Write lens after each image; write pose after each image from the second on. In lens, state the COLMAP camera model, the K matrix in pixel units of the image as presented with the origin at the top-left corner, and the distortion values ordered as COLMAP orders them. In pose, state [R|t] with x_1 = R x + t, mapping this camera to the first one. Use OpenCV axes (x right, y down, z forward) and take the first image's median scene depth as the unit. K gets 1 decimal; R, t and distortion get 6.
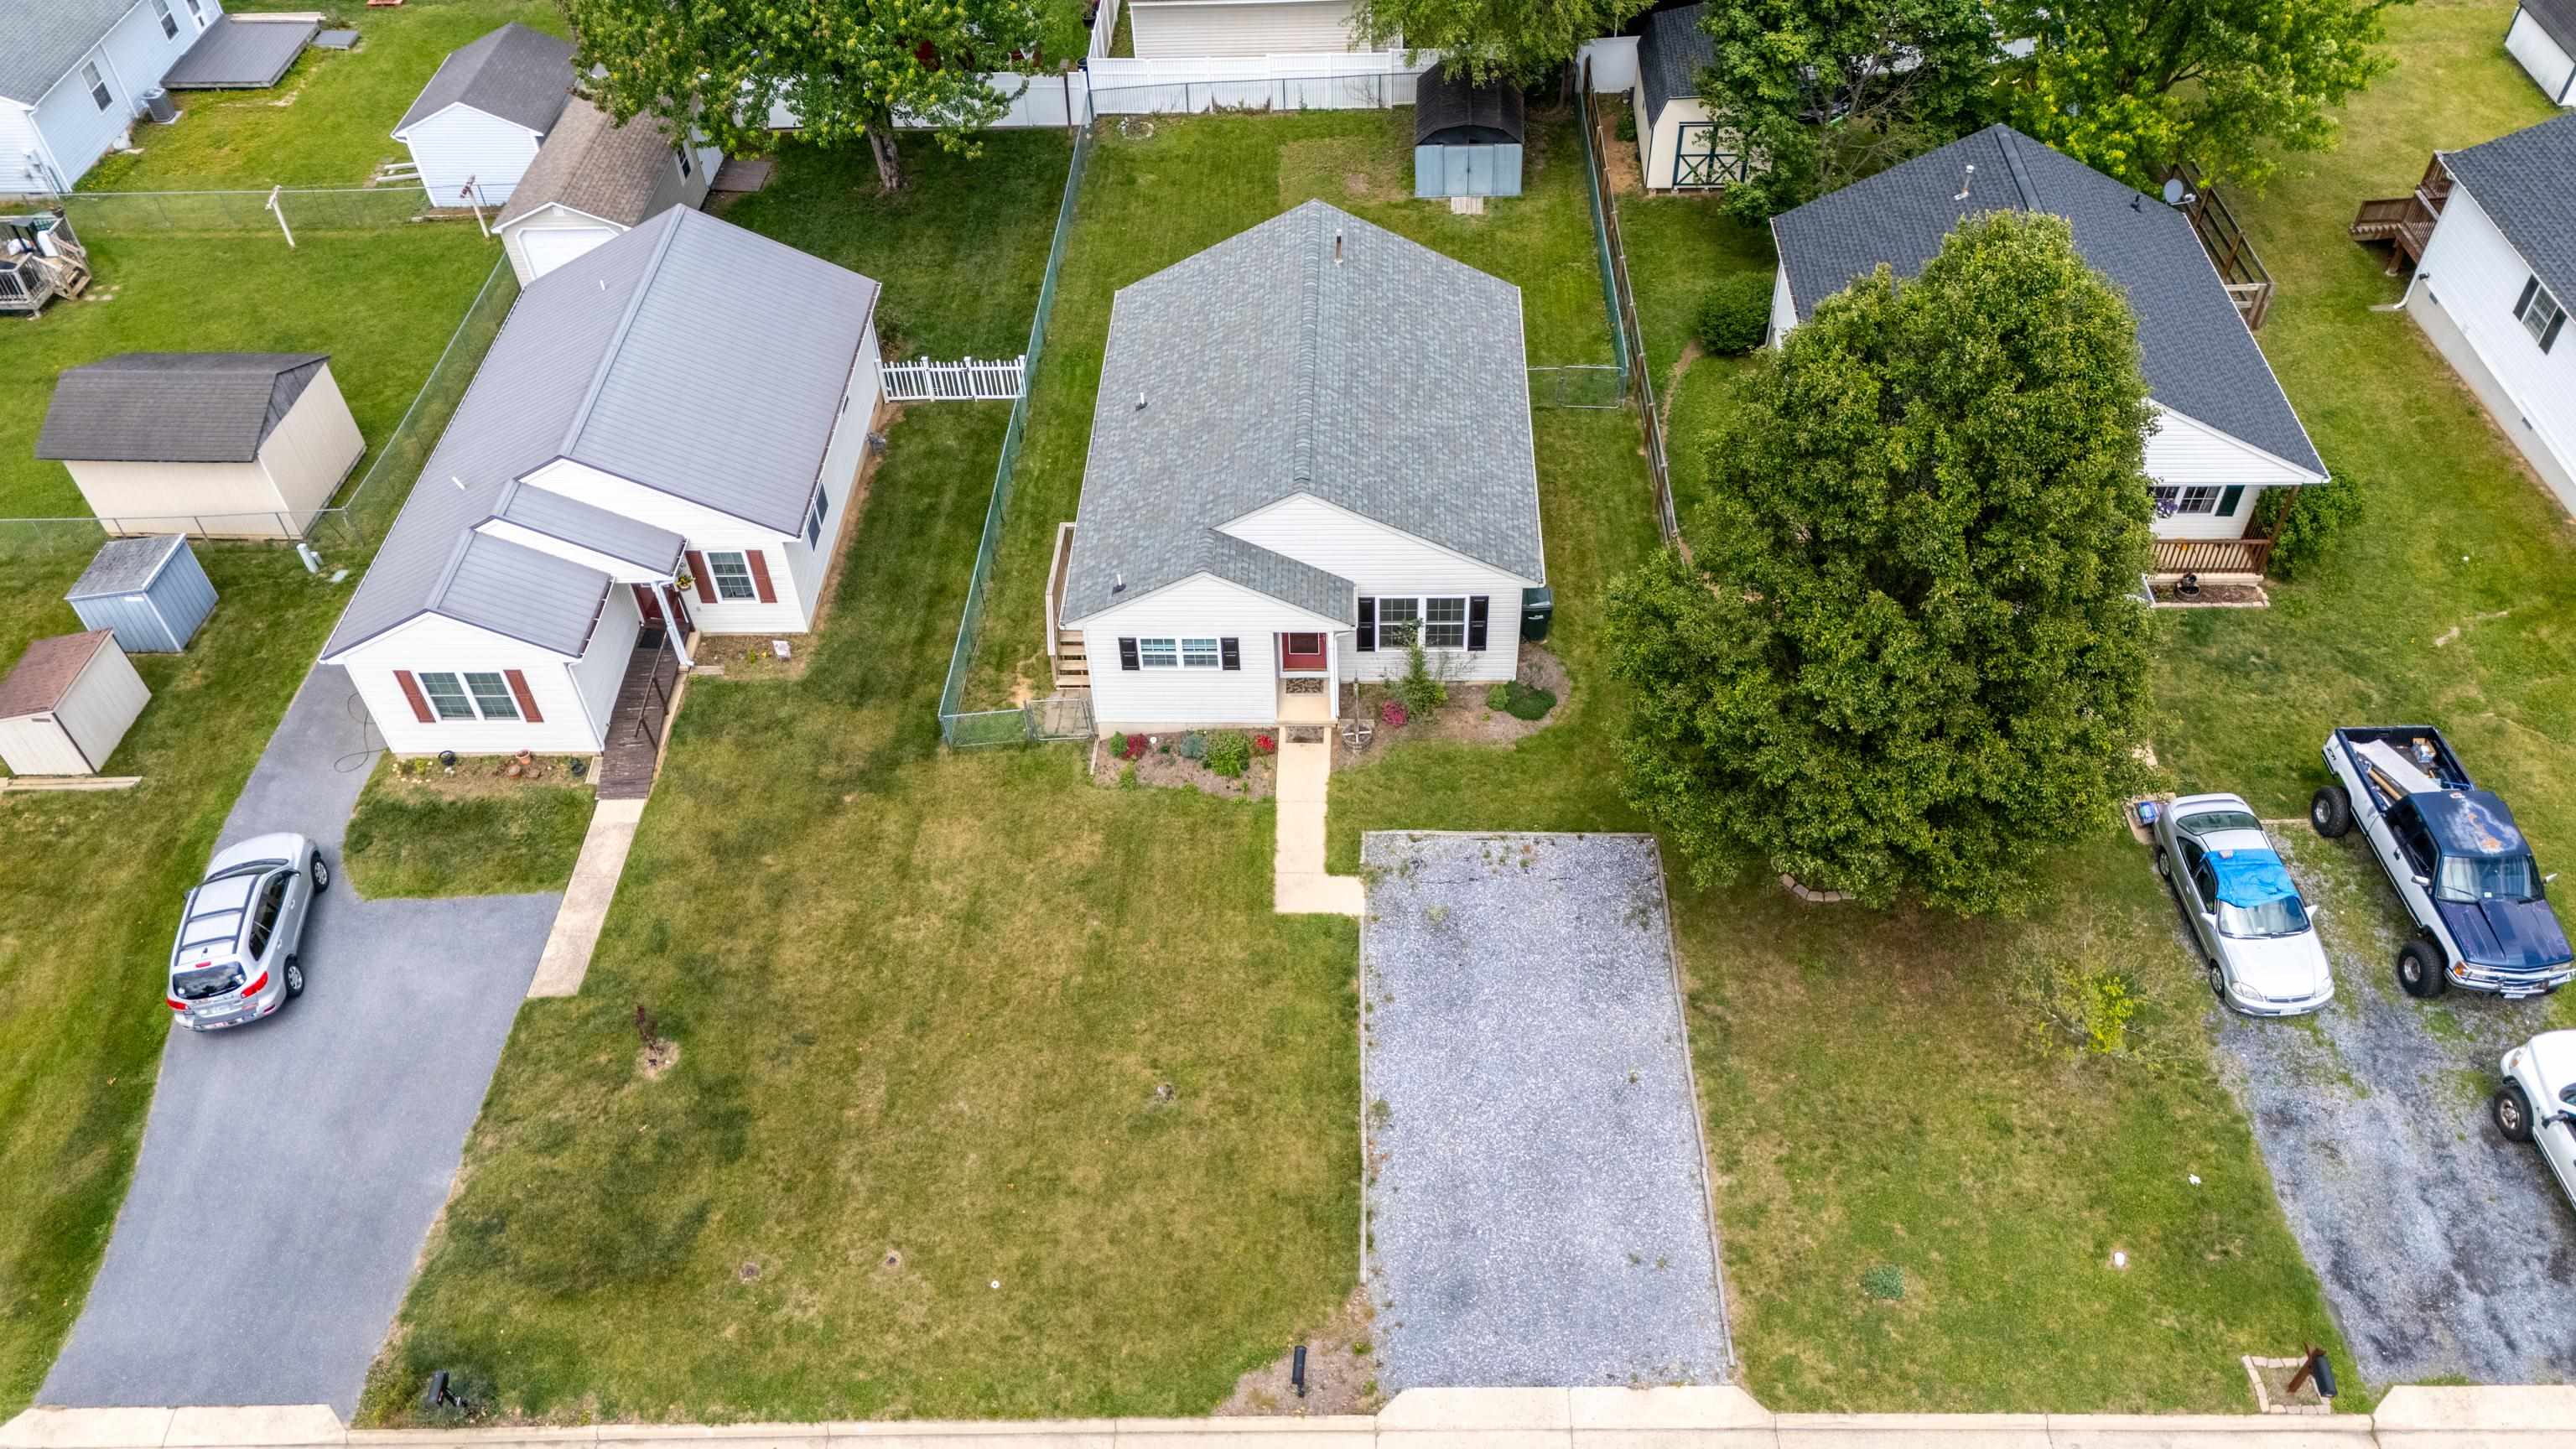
lens RADIAL K [[1888.4, 0, 1287.5], [0, 1888.4, 730.5], [0, 0, 1]] dist [0.085889, -0.088186]
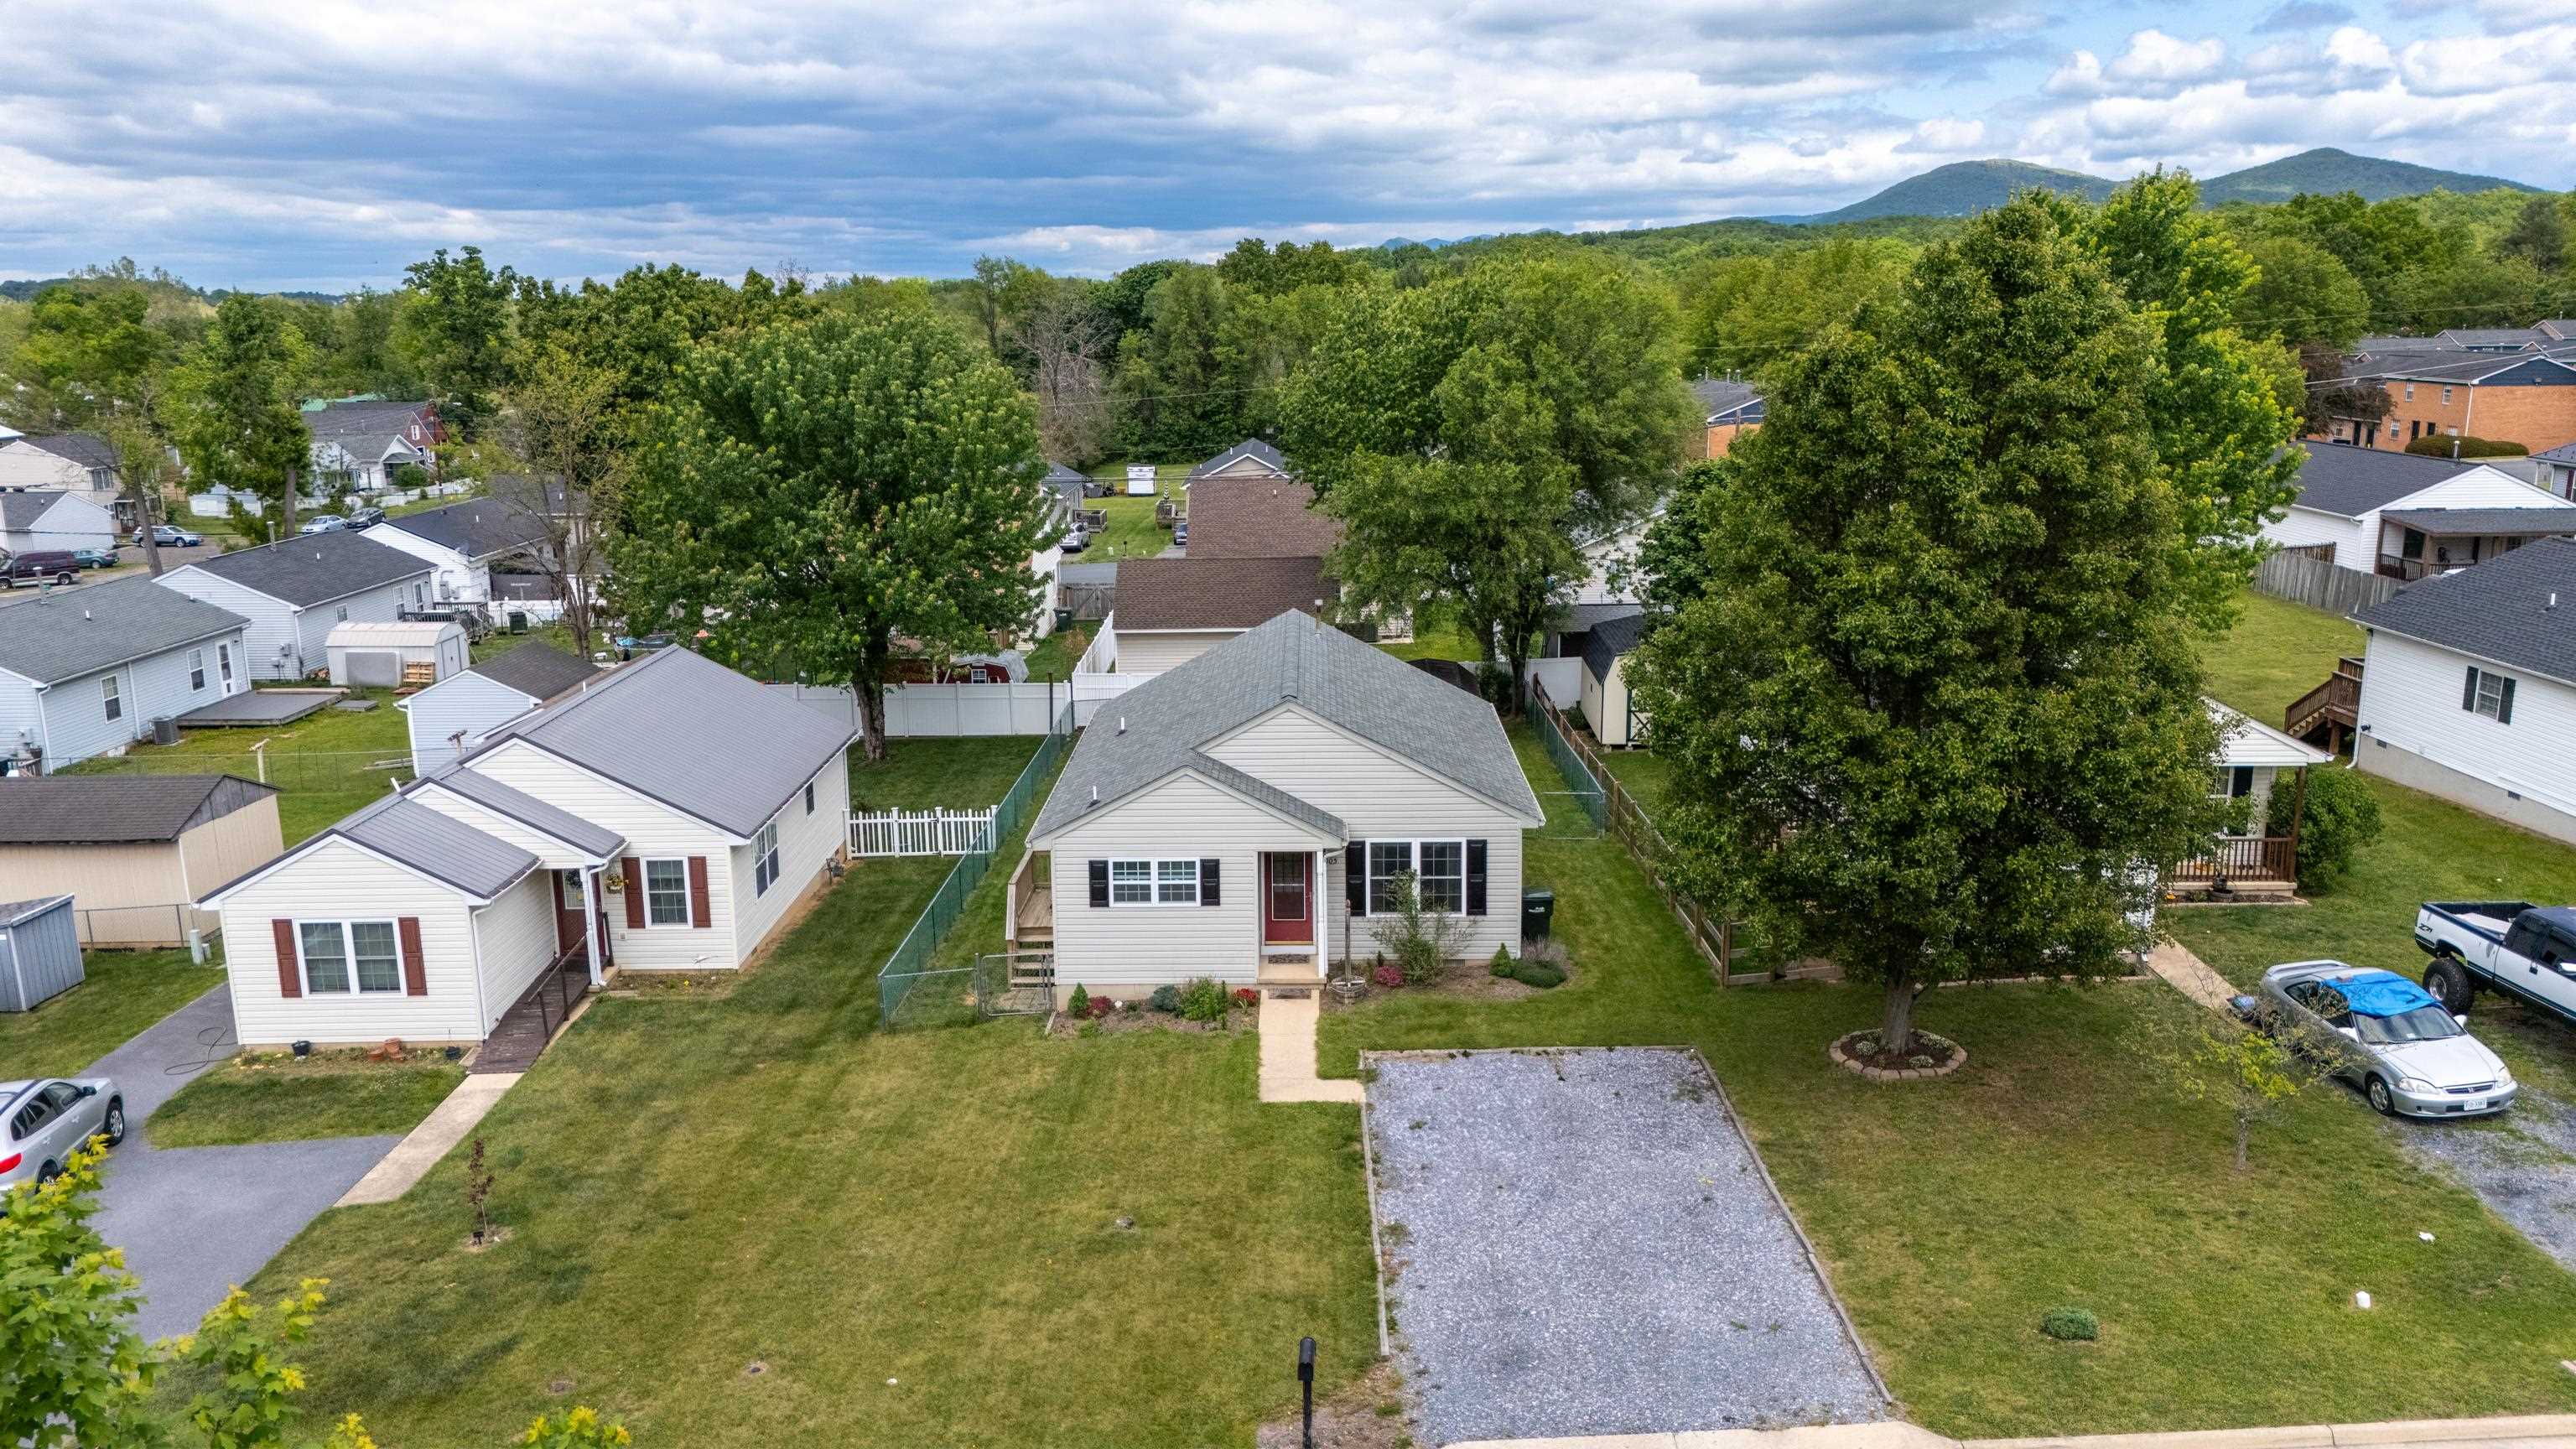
lens RADIAL K [[1888.4, 0, 1287.5], [0, 1888.4, 730.5], [0, 0, 1]] dist [0.085889, -0.088186]
pose [[0.999499, 0.016360, 0.027107, -0.018835], [0.000769, 0.843365, -0.537340, 0.391541], [-0.031652, 0.537091, 0.842930, 0.186216]]
